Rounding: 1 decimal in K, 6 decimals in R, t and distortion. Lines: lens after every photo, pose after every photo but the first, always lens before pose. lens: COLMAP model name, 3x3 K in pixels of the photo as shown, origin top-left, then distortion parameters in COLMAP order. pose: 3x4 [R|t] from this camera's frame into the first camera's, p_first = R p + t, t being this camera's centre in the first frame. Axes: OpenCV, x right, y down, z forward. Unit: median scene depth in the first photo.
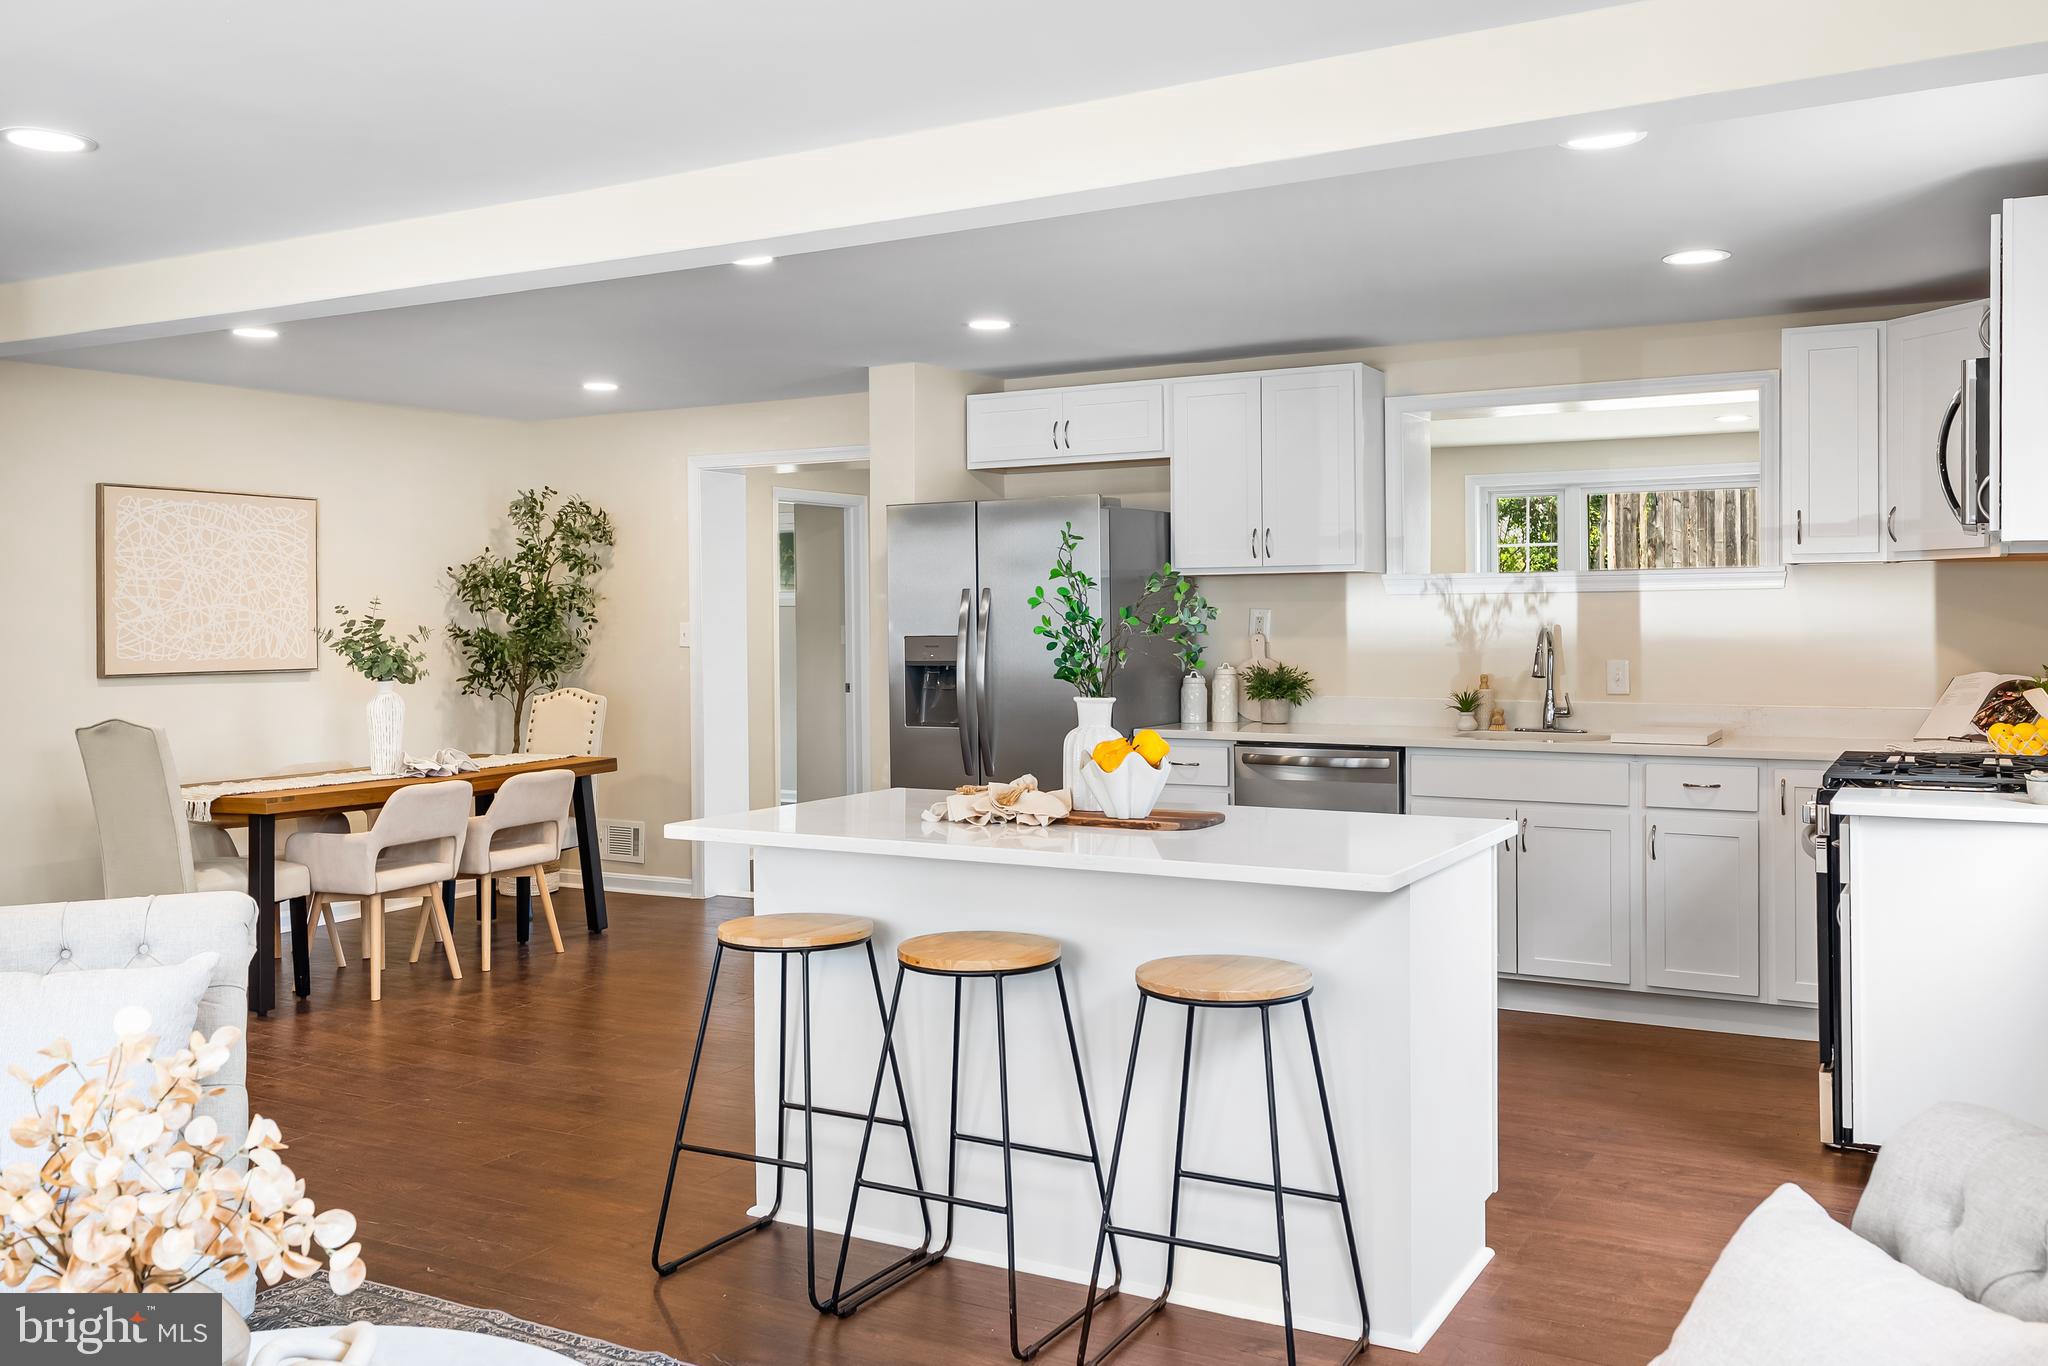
lens RADIAL K [[1741.2, 0, 1020.4], [0, 1741.2, 625.9], [0, 0, 1]] dist [-0.011426, 0.029174]
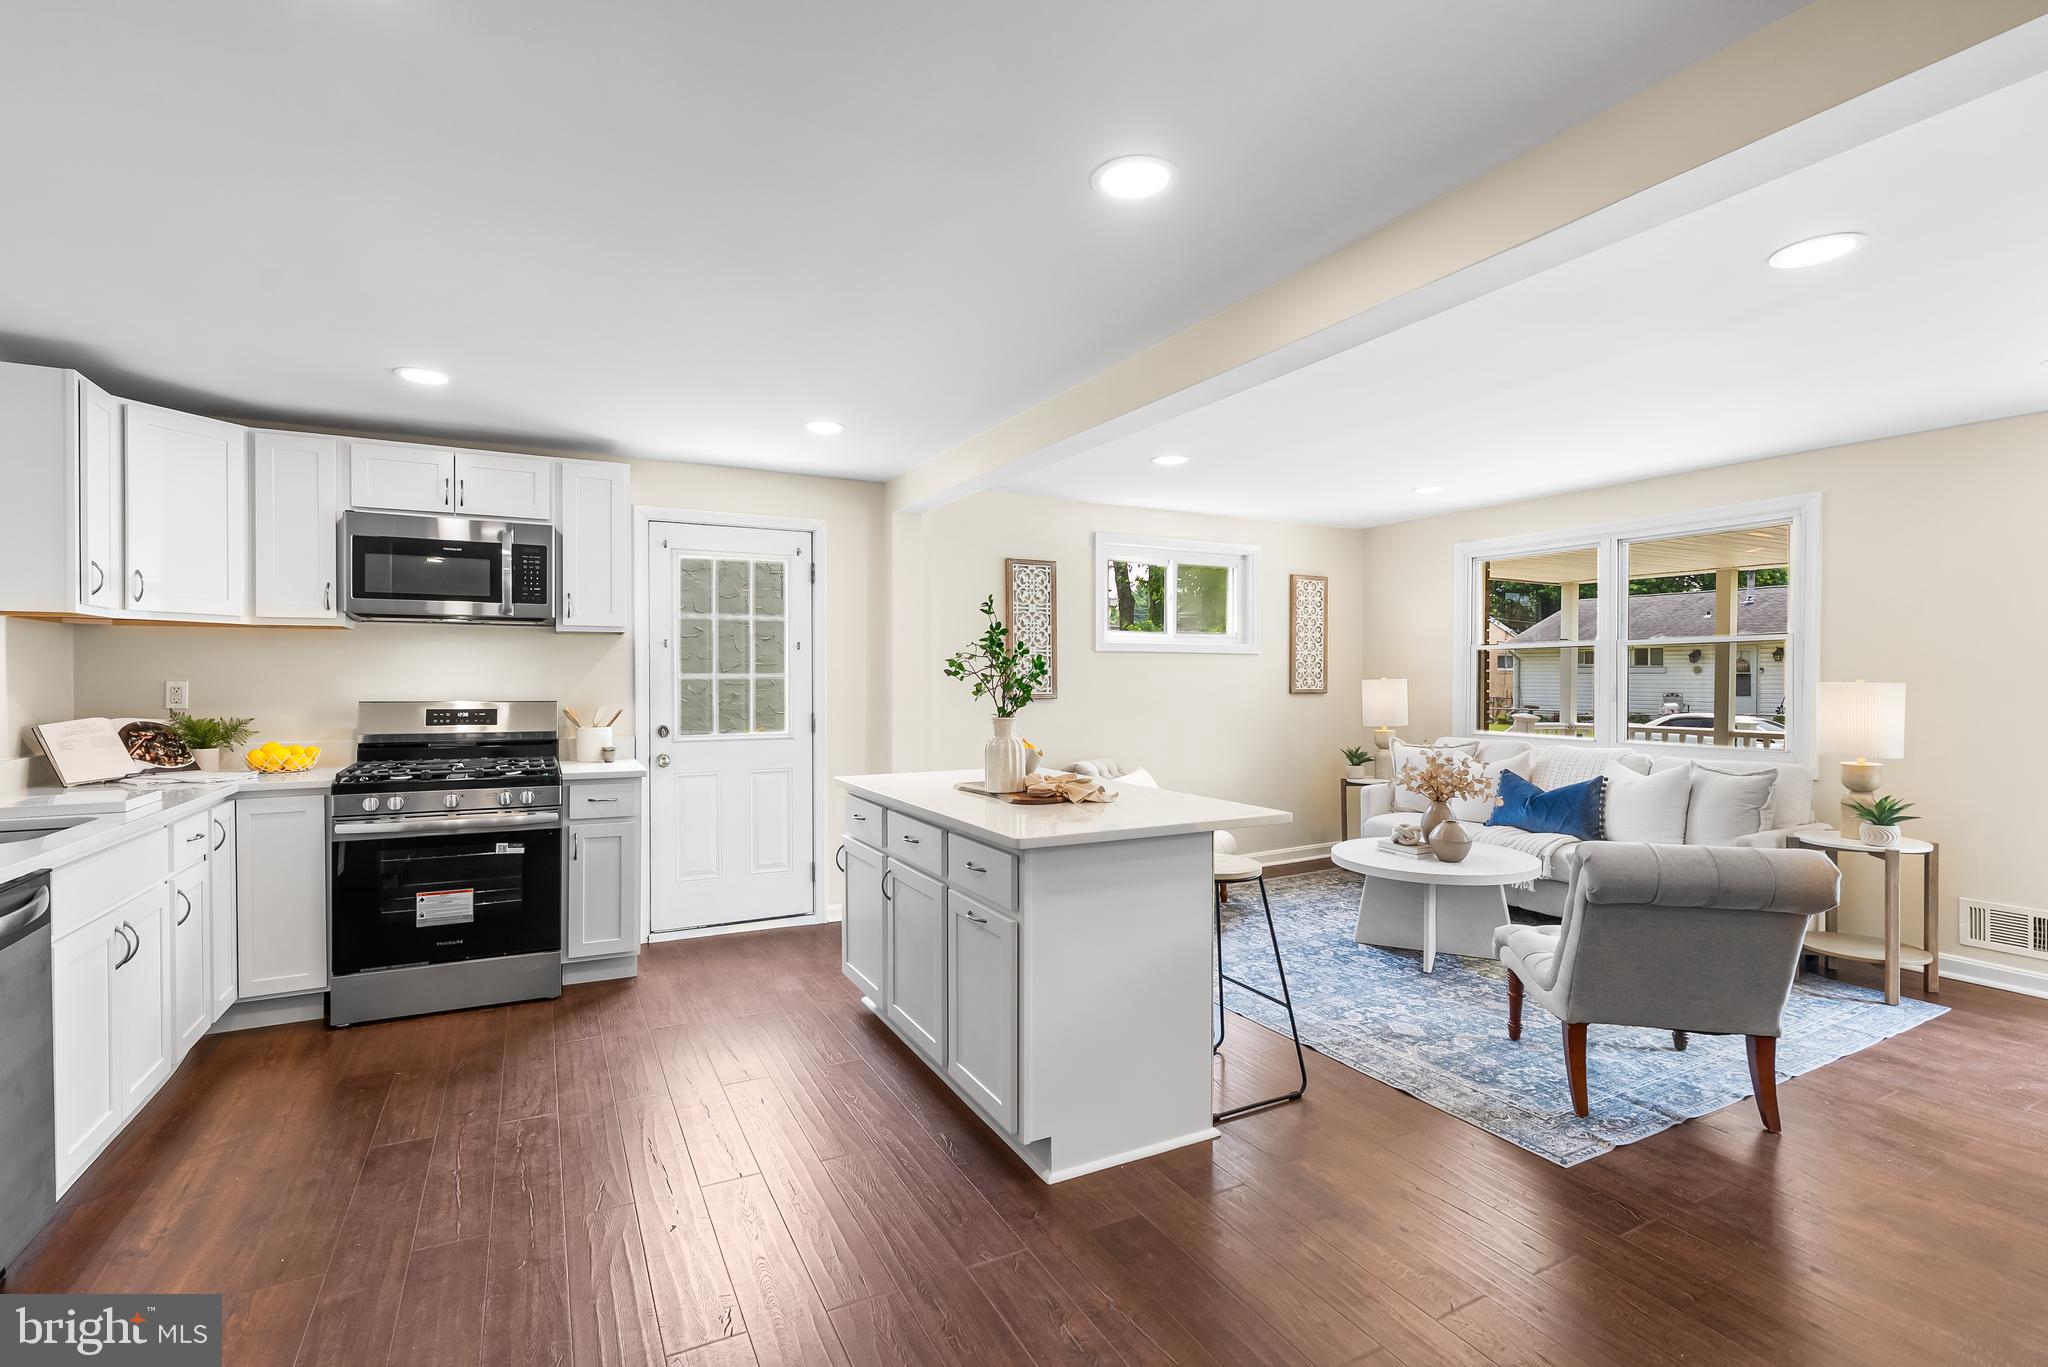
lens RADIAL K [[939.0, 0, 1021.2], [0, 939.0, 683.2], [0, 0, 1]] dist [-0.006488, 0.004041]
pose [[-0.837360, 0.002826, 0.546644, -0.232974], [0.011704, 0.999850, 0.012759, 0.002425], [-0.546526, 0.017082, -0.837268, 0.949315]]
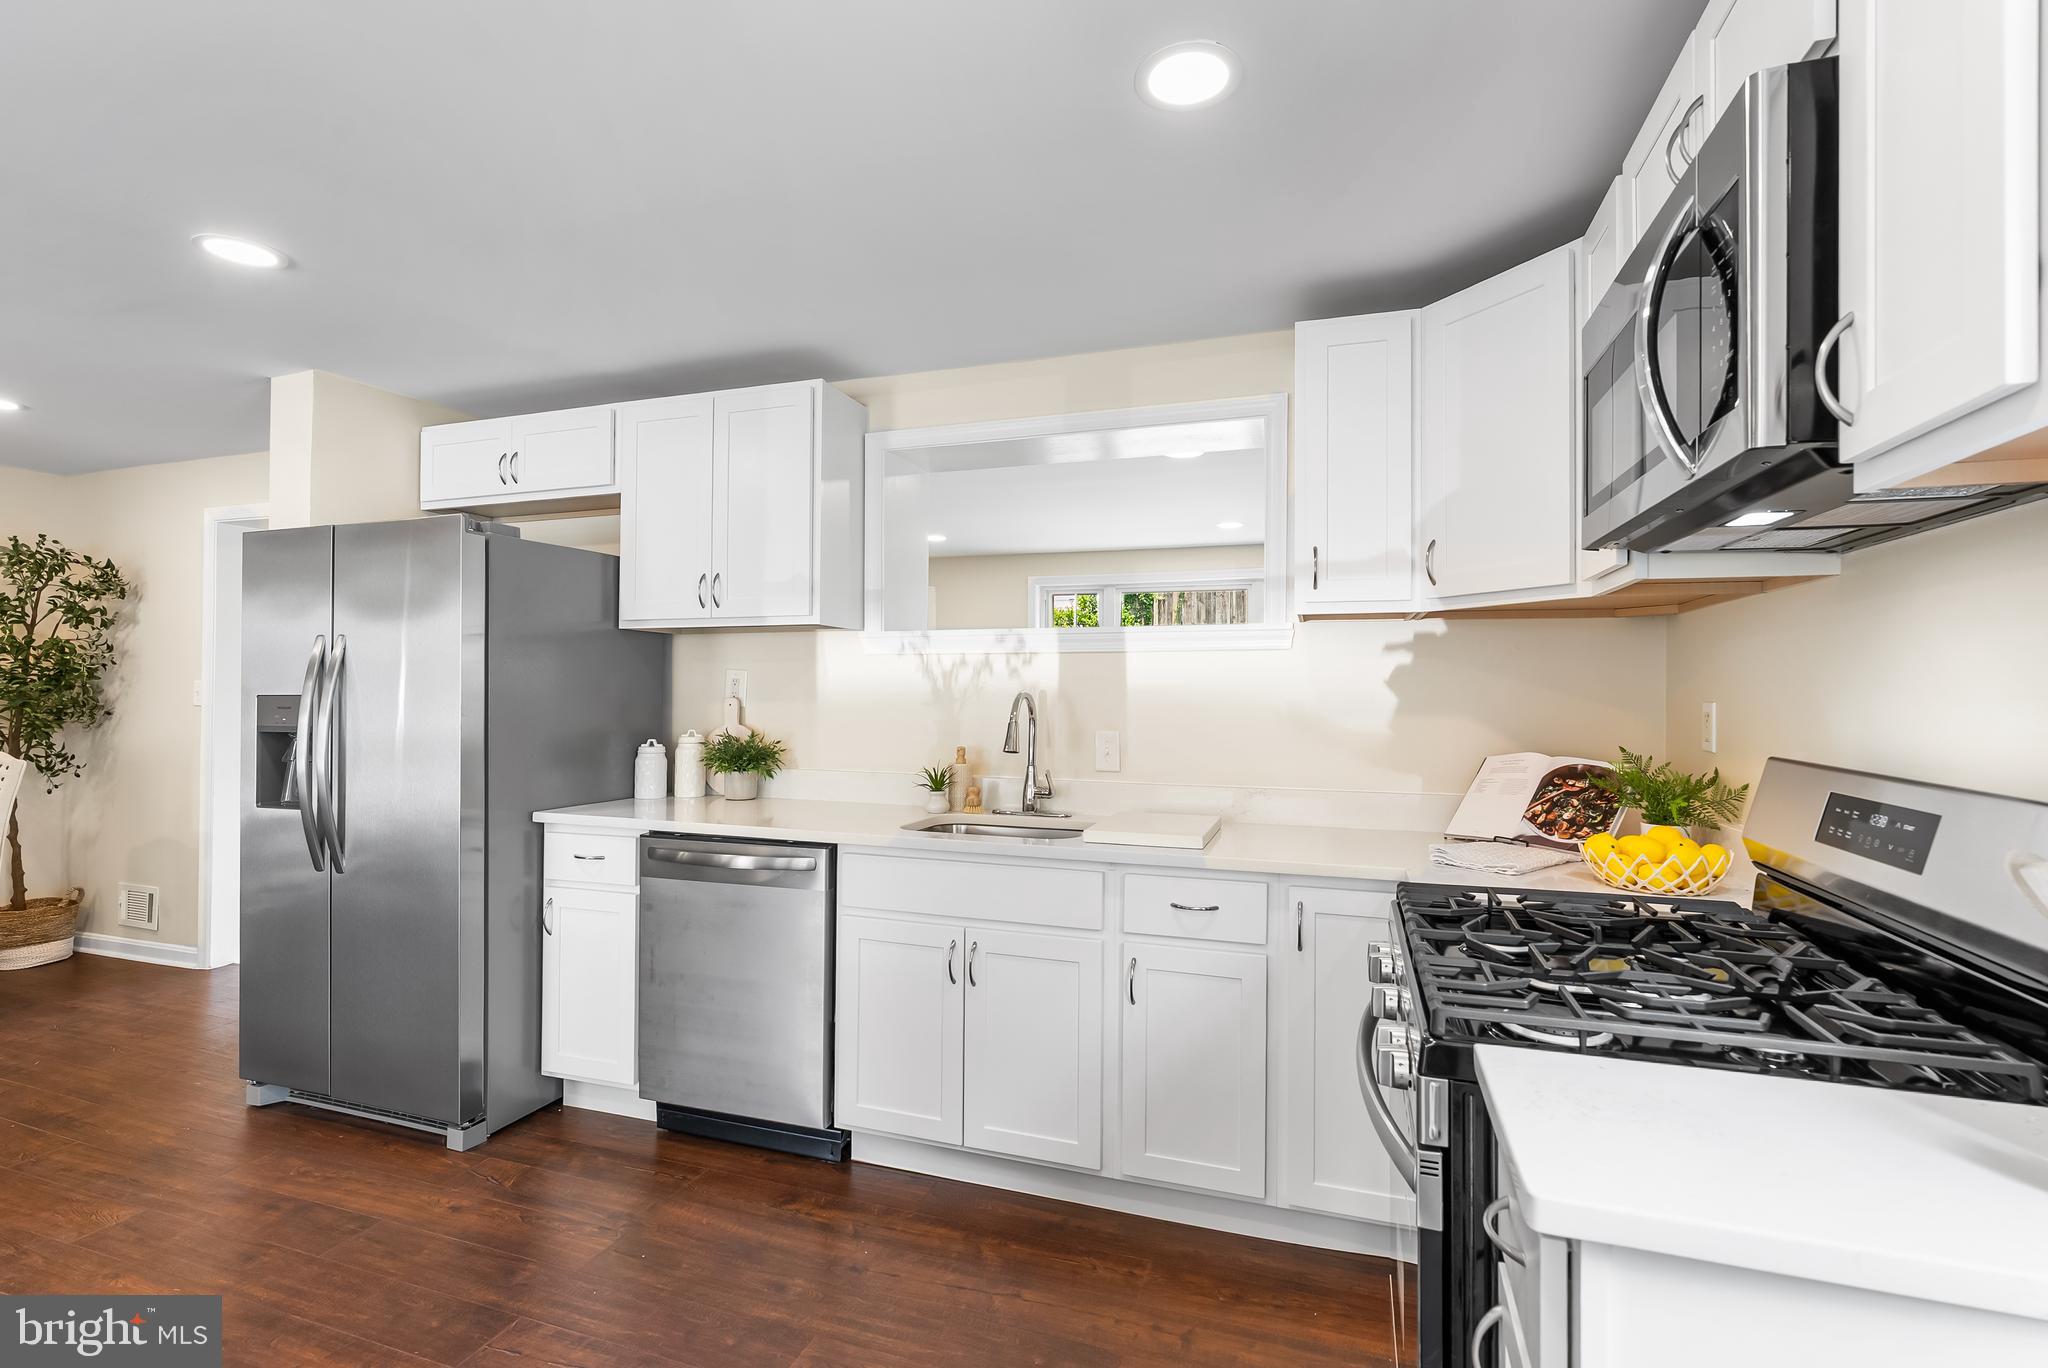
lens RADIAL K [[939.0, 0, 1026.5], [0, 939.0, 676.9], [0, 0, 1]] dist [-0.006488, 0.004041]
pose [[0.983262, 0.014468, 0.181619, 0.198622], [-0.010693, 0.999706, -0.021745, 0.002861], [-0.181881, 0.019439, 0.983128, 0.496249]]
